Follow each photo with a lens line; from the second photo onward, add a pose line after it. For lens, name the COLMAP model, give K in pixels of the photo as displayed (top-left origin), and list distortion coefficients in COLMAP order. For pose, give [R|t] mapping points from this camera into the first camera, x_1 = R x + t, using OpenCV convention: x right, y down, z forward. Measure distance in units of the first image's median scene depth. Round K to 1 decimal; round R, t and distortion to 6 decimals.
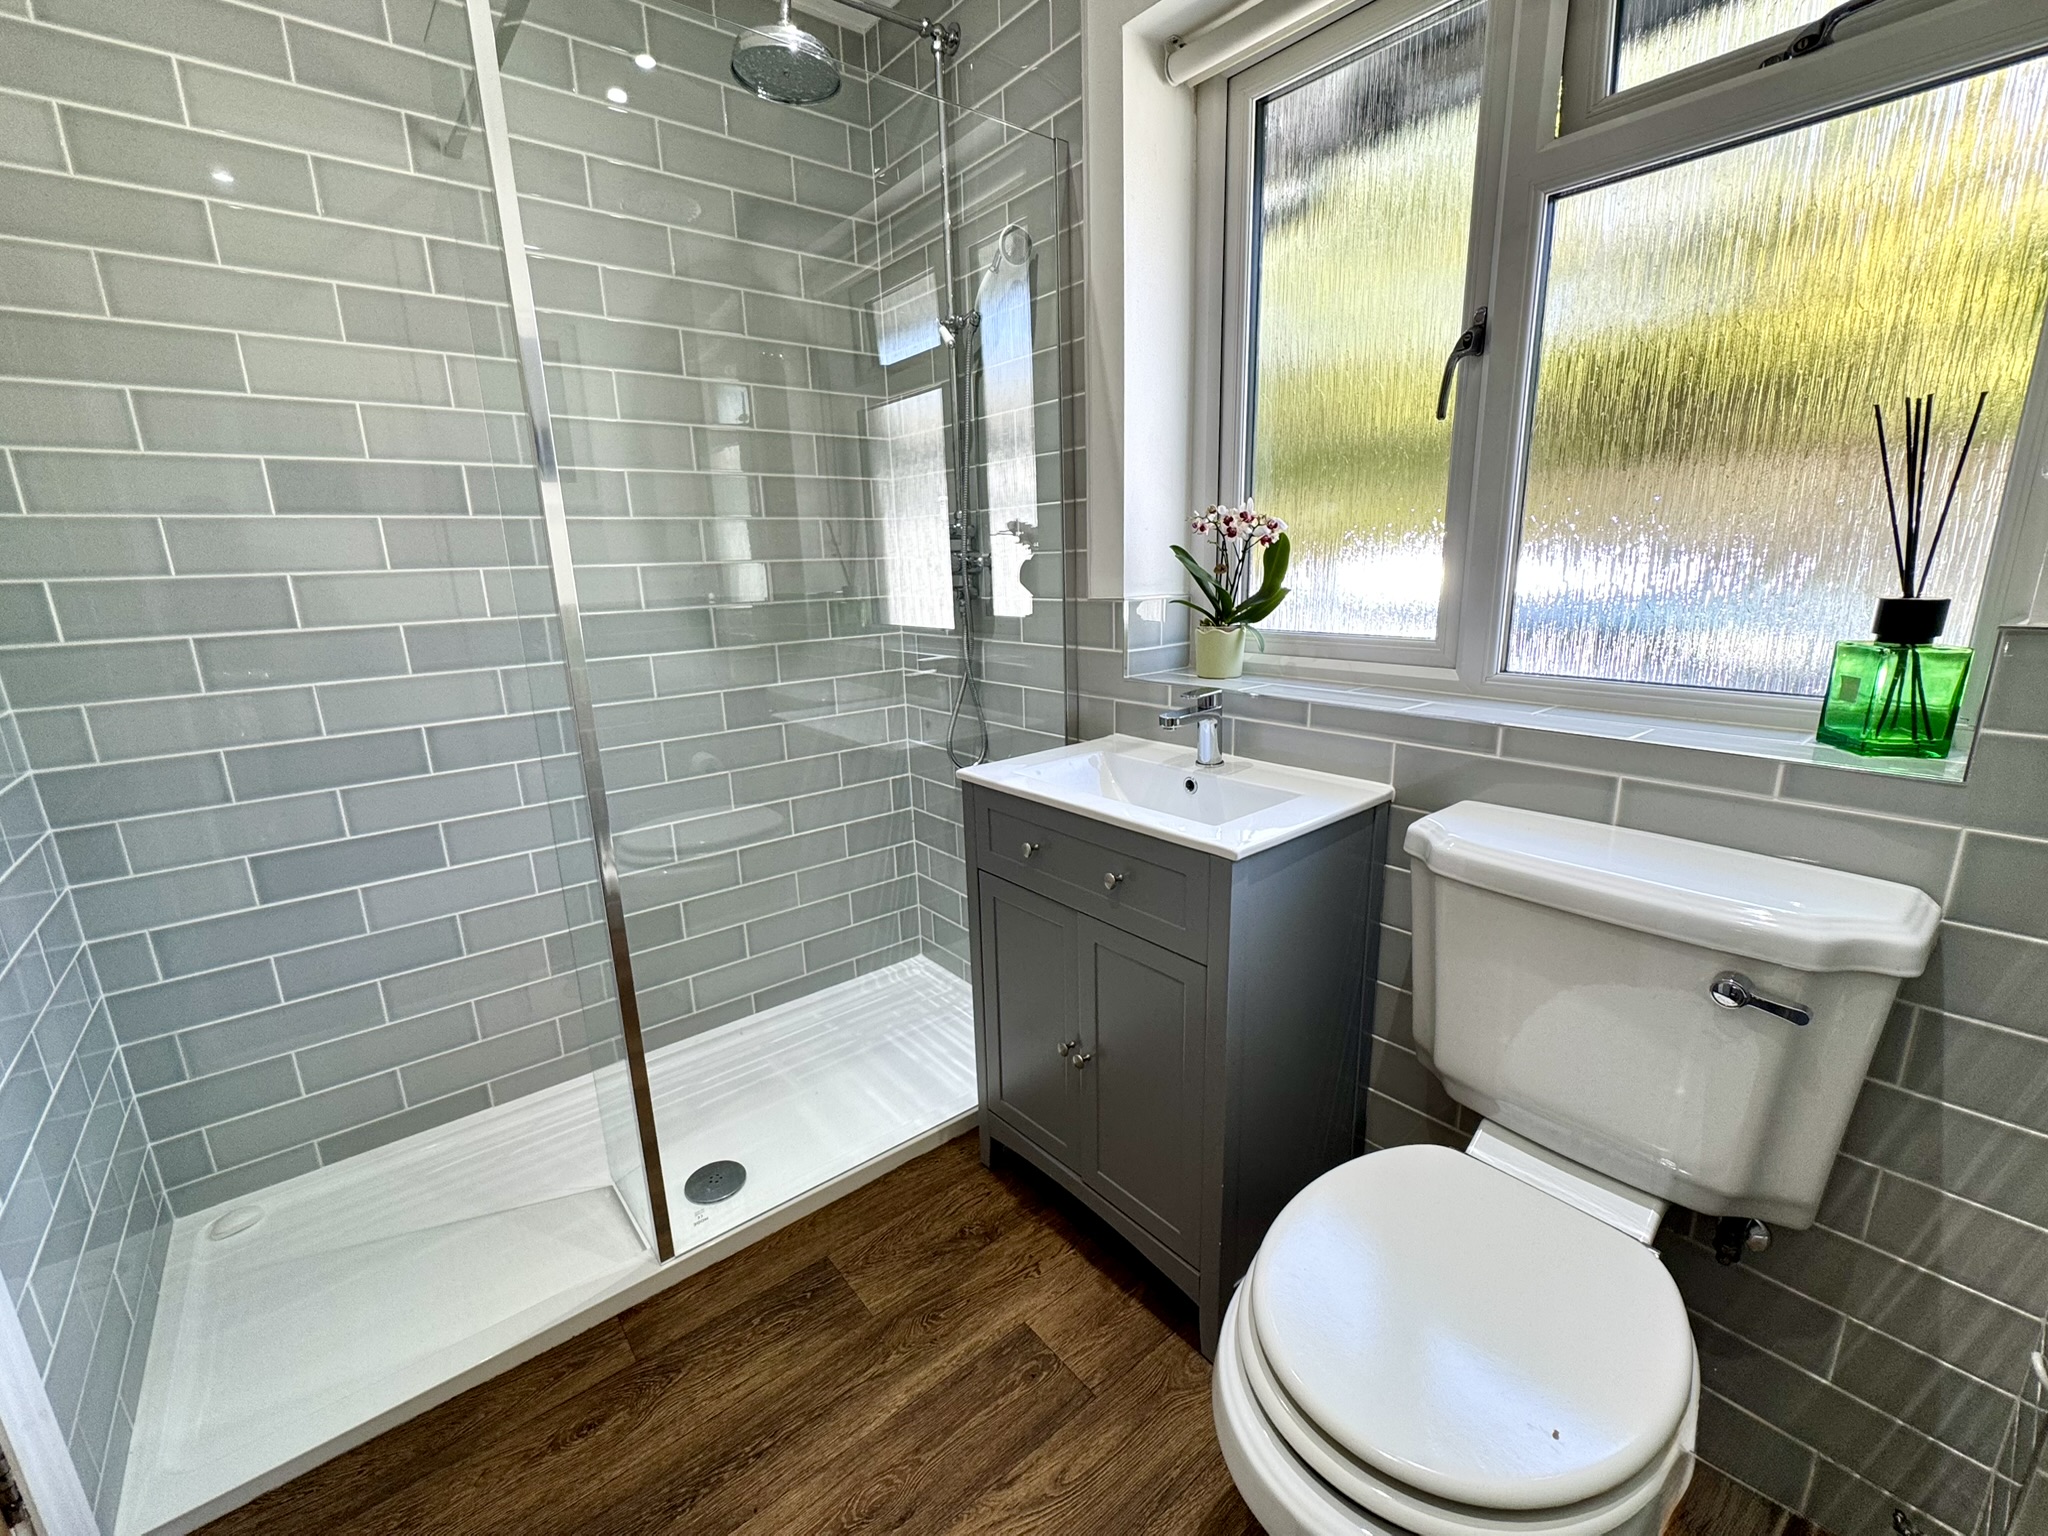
lens RADIAL K [[861.7, 0, 1008.9], [0, 861.7, 765.3], [0, 0, 1]] dist [-0.001633, 0.000722]
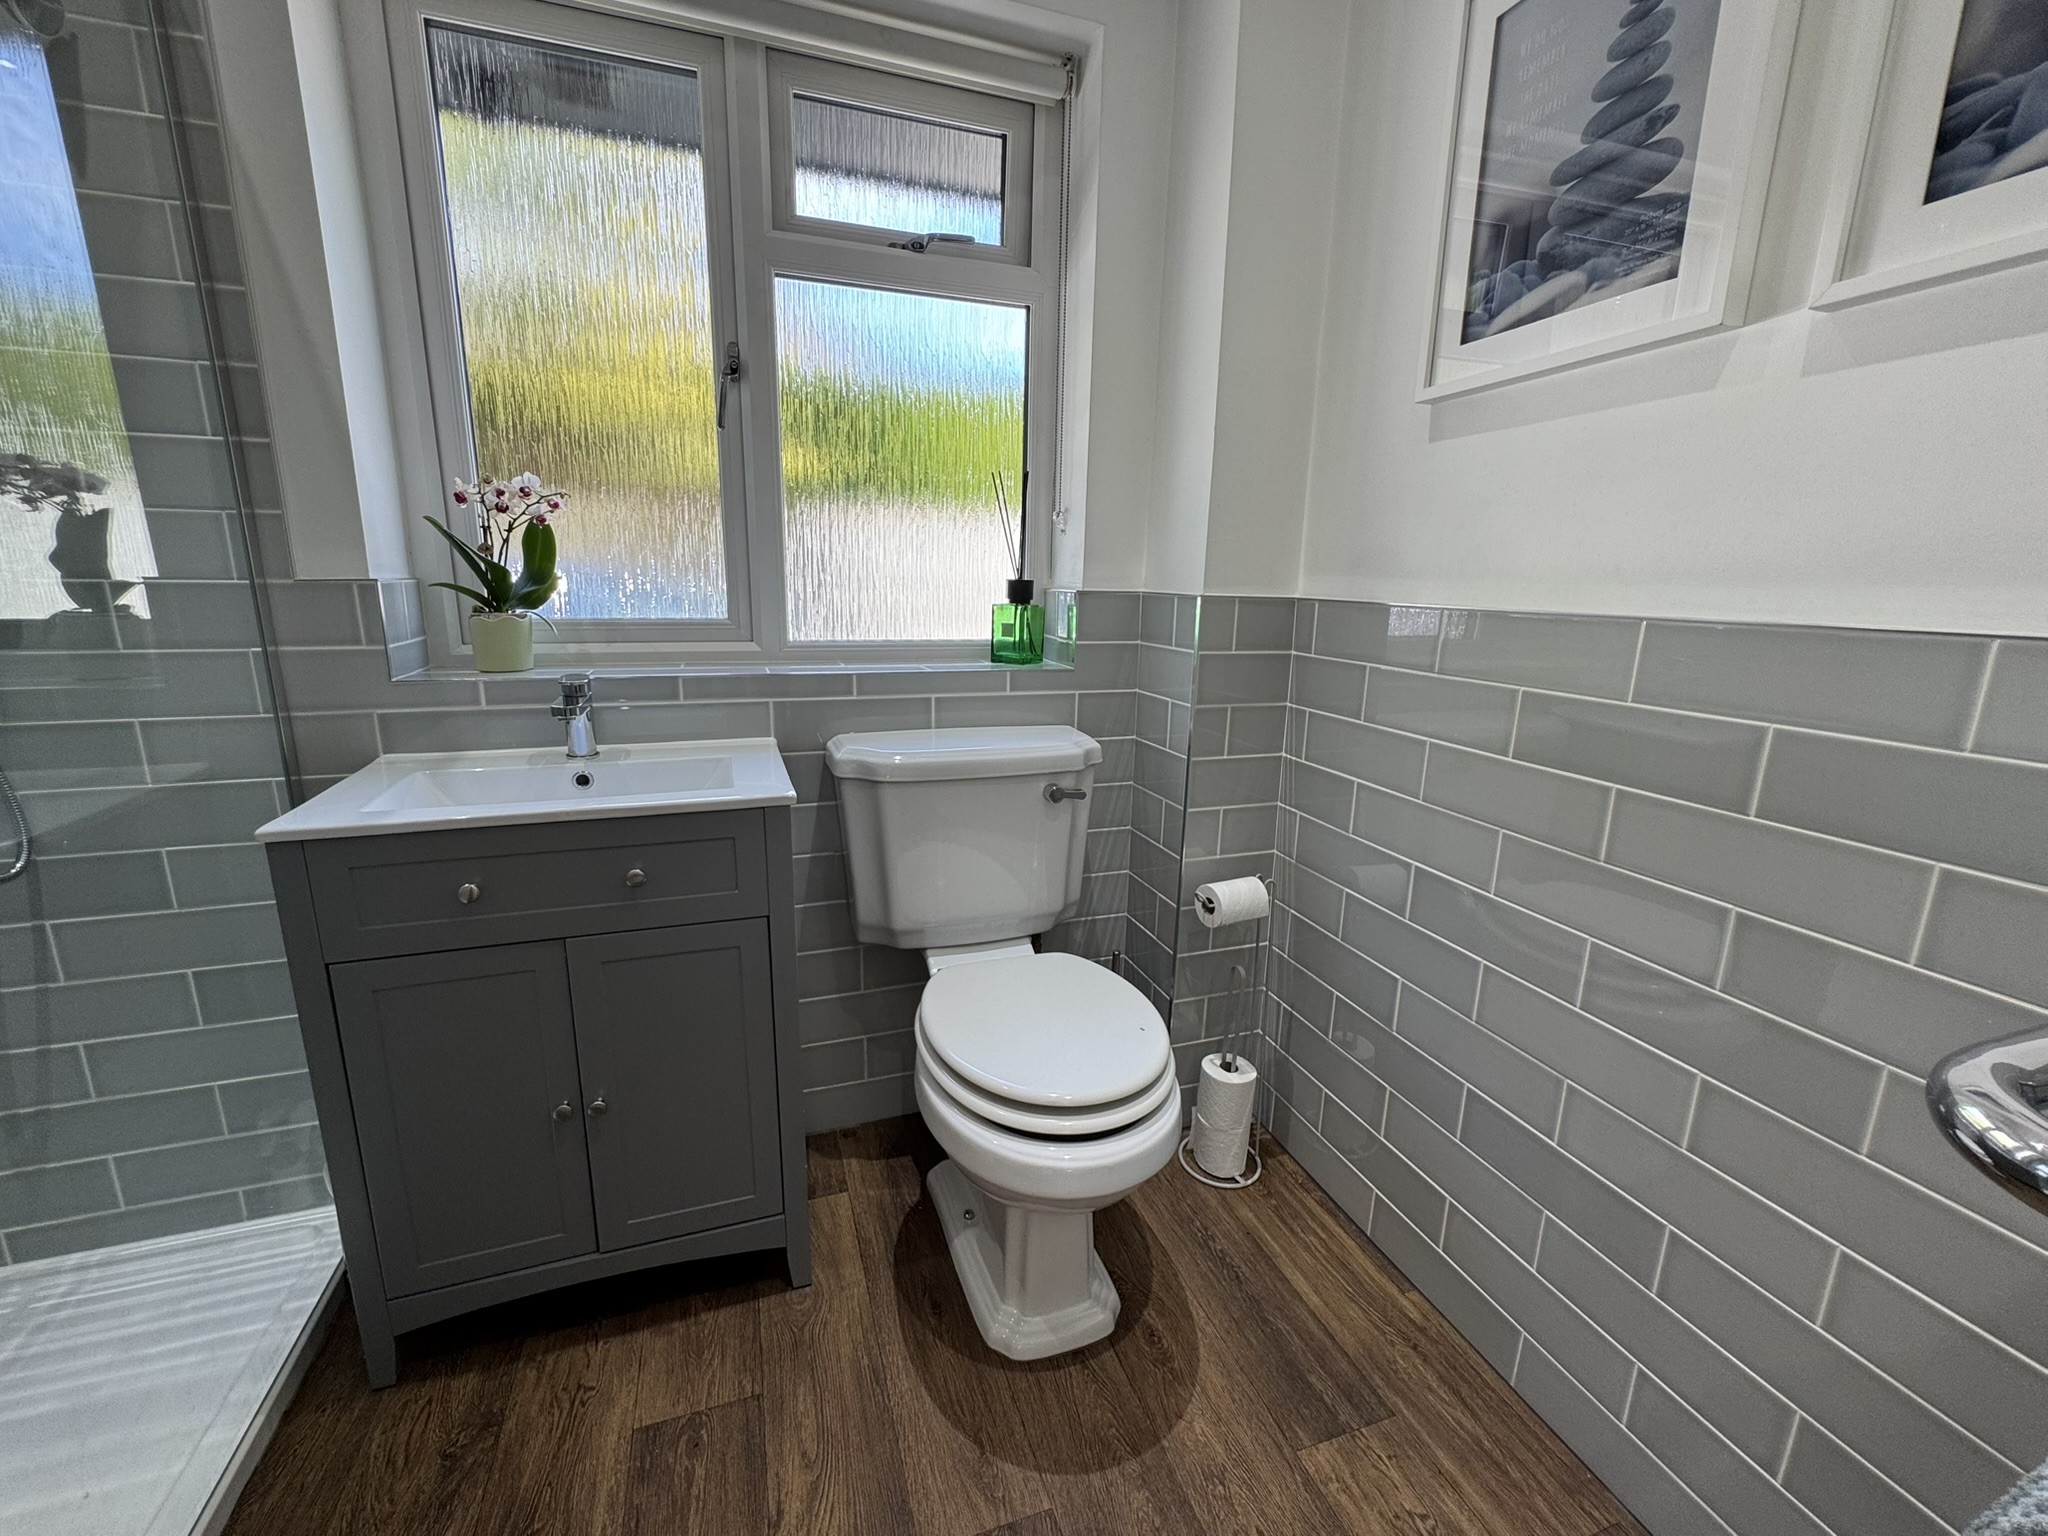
lens RADIAL K [[861.7, 0, 1016.0], [0, 861.7, 774.5], [0, 0, 1]] dist [-0.001633, 0.000722]
pose [[0.332491, -0.175477, 0.926638, -0.543074], [0.193648, 0.974305, 0.115020, 0.001437], [-0.923012, 0.141198, 0.357928, 0.276469]]
